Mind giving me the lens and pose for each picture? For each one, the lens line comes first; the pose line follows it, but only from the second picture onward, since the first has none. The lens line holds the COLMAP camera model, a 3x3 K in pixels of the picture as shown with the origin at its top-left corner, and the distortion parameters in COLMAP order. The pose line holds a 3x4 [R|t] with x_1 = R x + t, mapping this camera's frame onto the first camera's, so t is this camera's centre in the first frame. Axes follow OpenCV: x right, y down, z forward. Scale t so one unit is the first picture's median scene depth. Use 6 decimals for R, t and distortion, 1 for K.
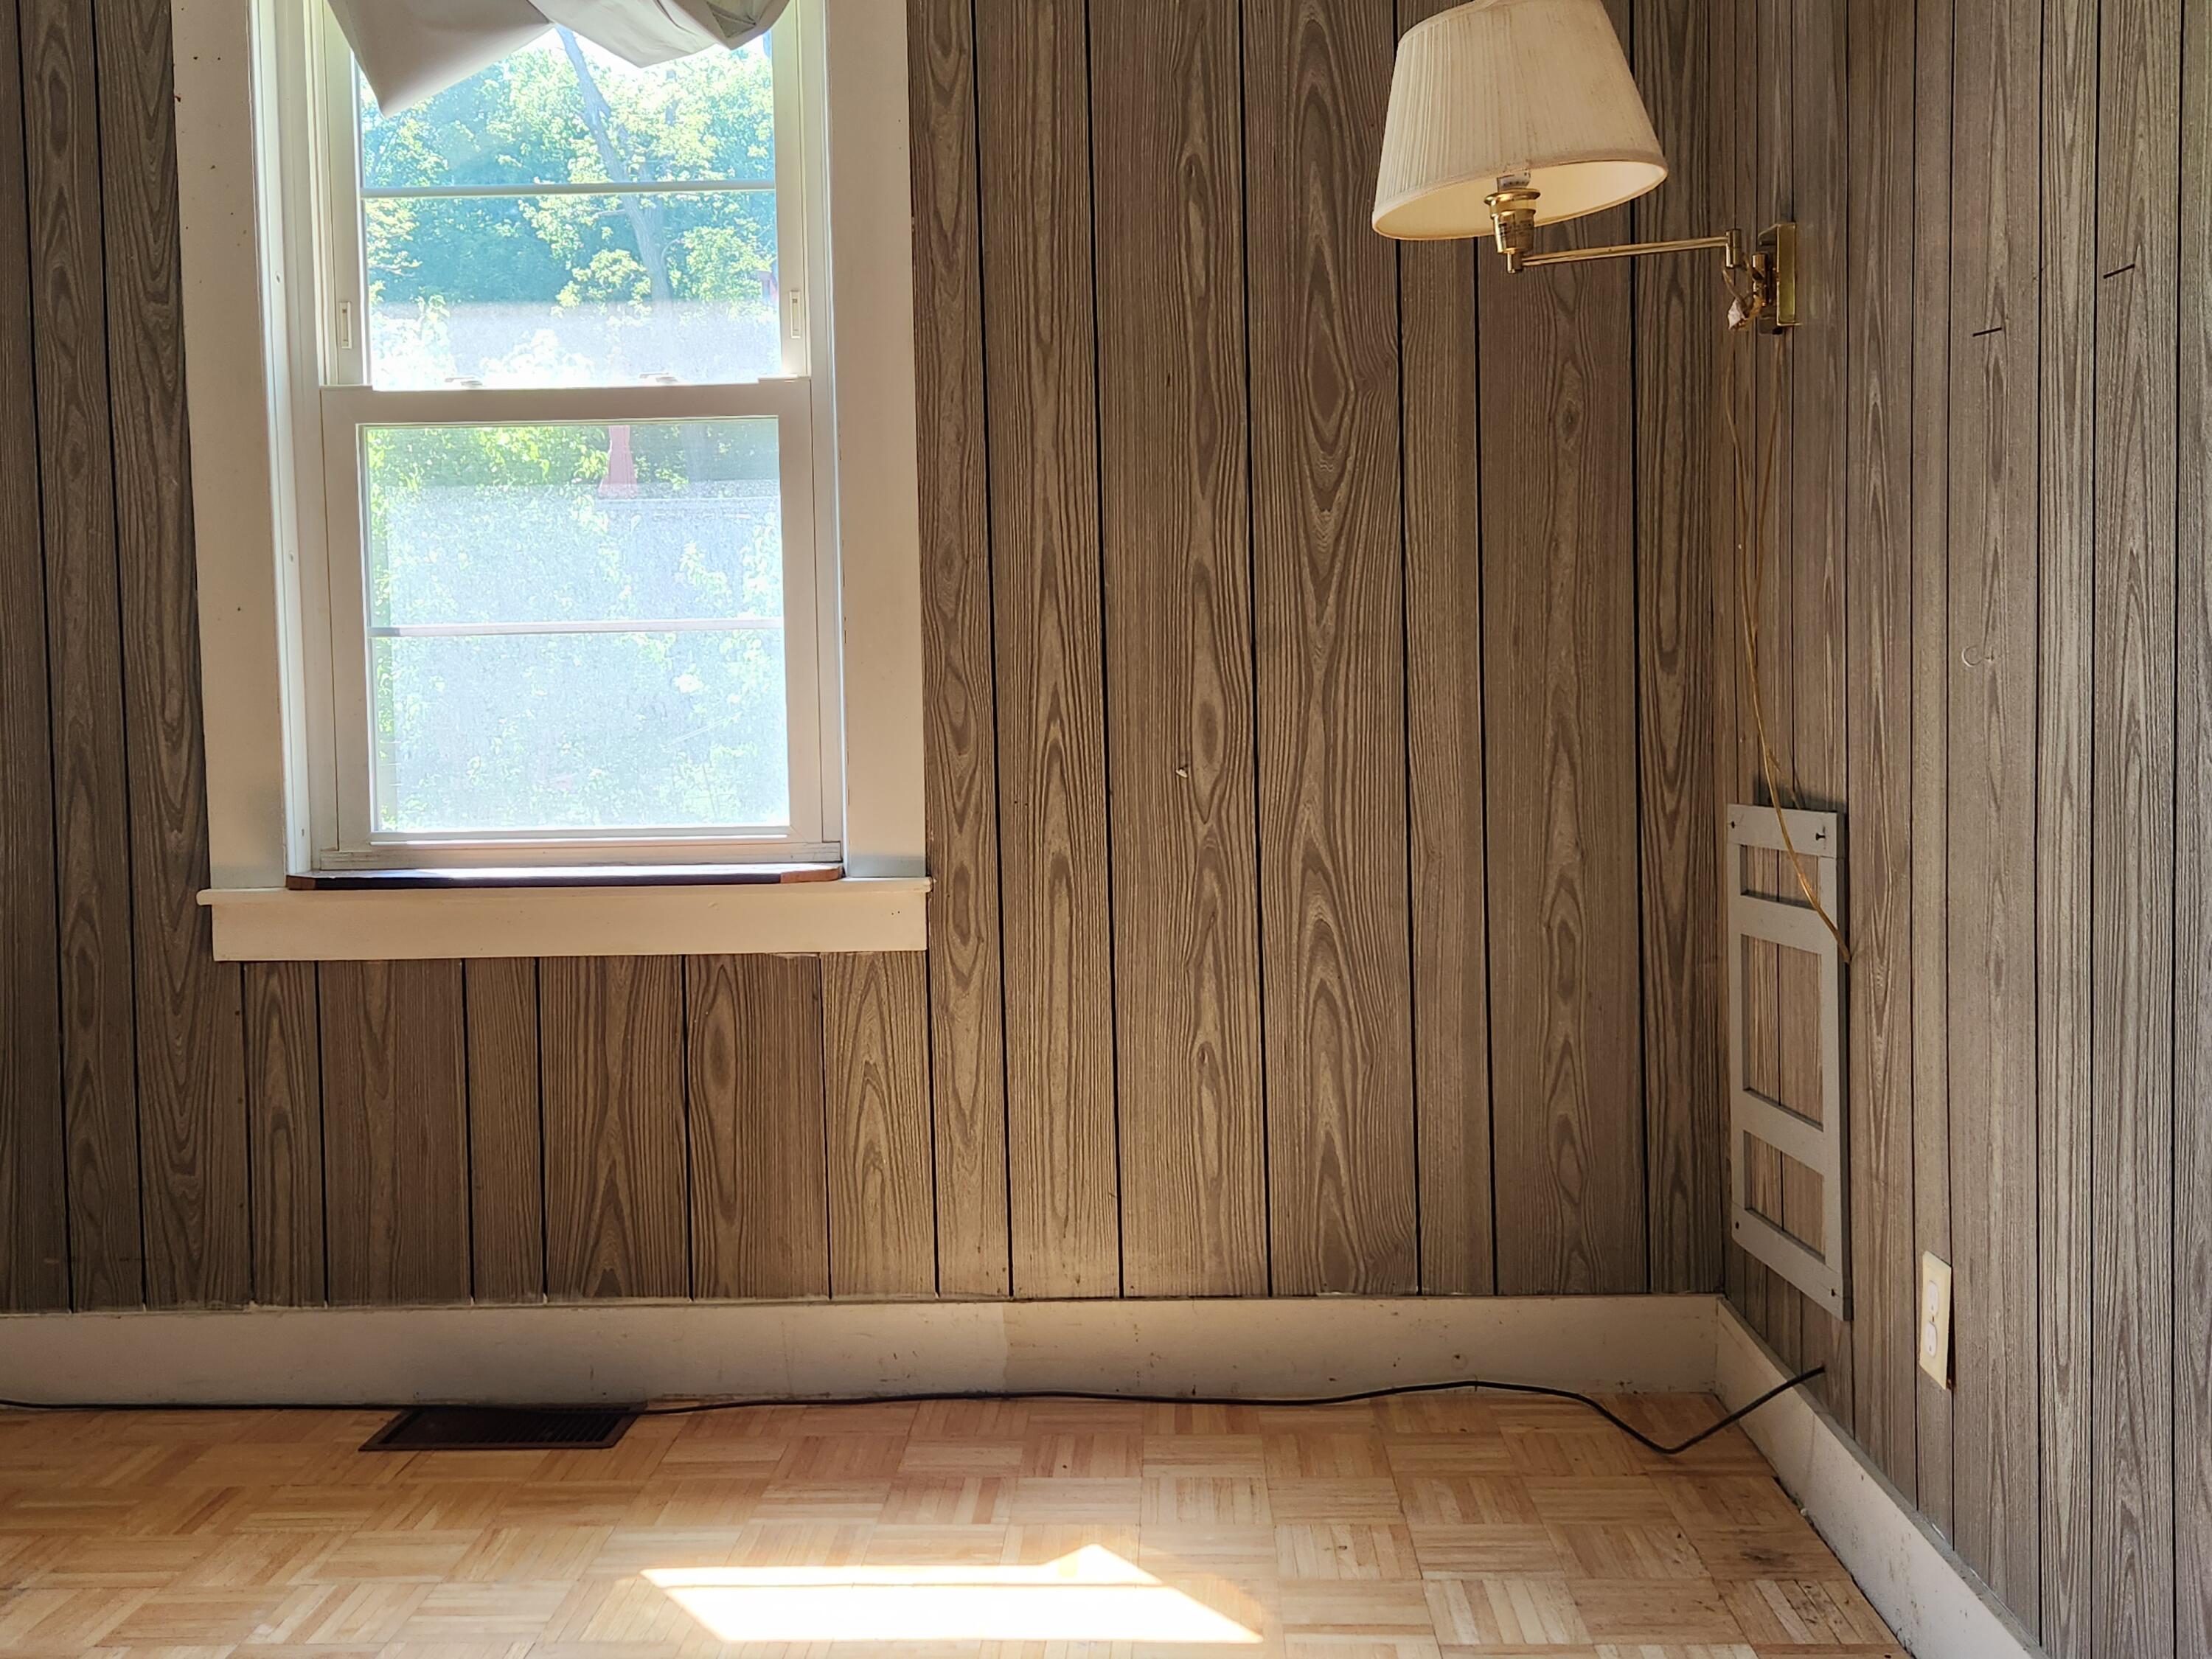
lens RADIAL K [[2212.0, 0, 1099.6], [0, 2212.0, 838.6], [0, 0, 1]] dist [0.114312, -0.142101]
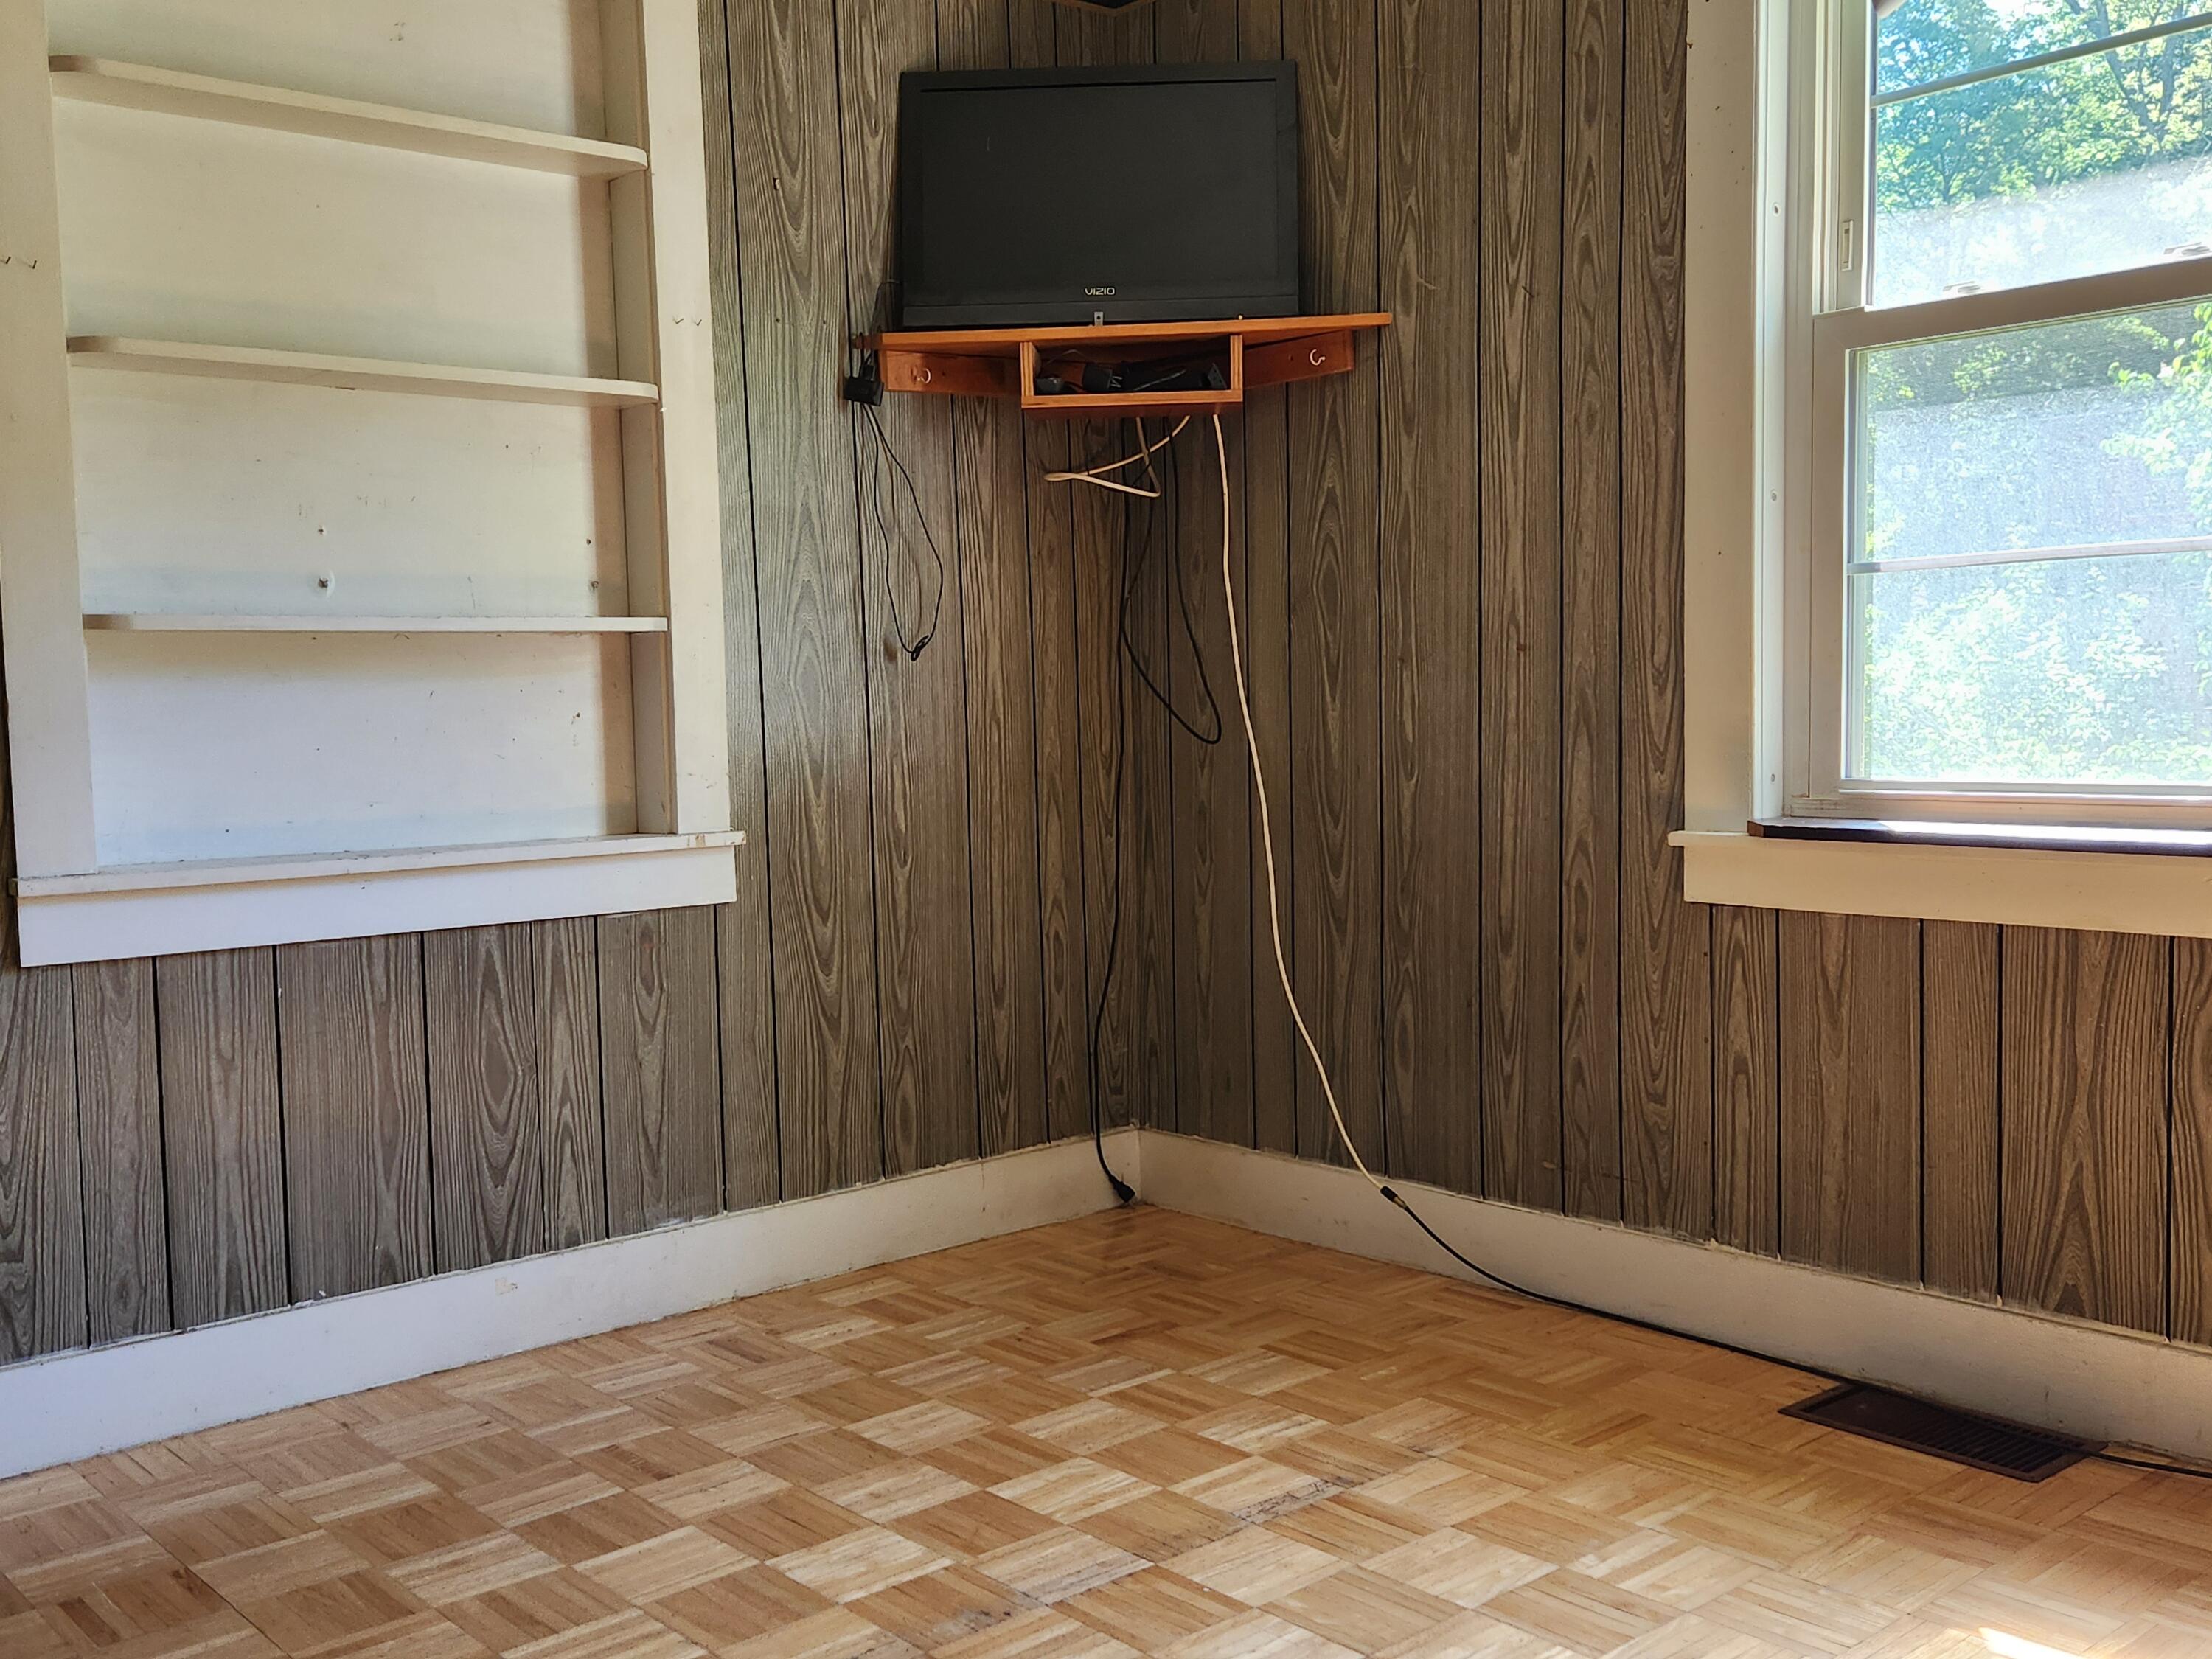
lens RADIAL K [[2212.0, 0, 1099.6], [0, 2212.0, 838.6], [0, 0, 1]] dist [0.114312, -0.142101]
pose [[0.670978, 0.054157, -0.739497, 0.173597], [-0.023286, 0.998376, 0.051988, -0.020227], [0.741111, -0.017663, 0.671150, 0.123113]]
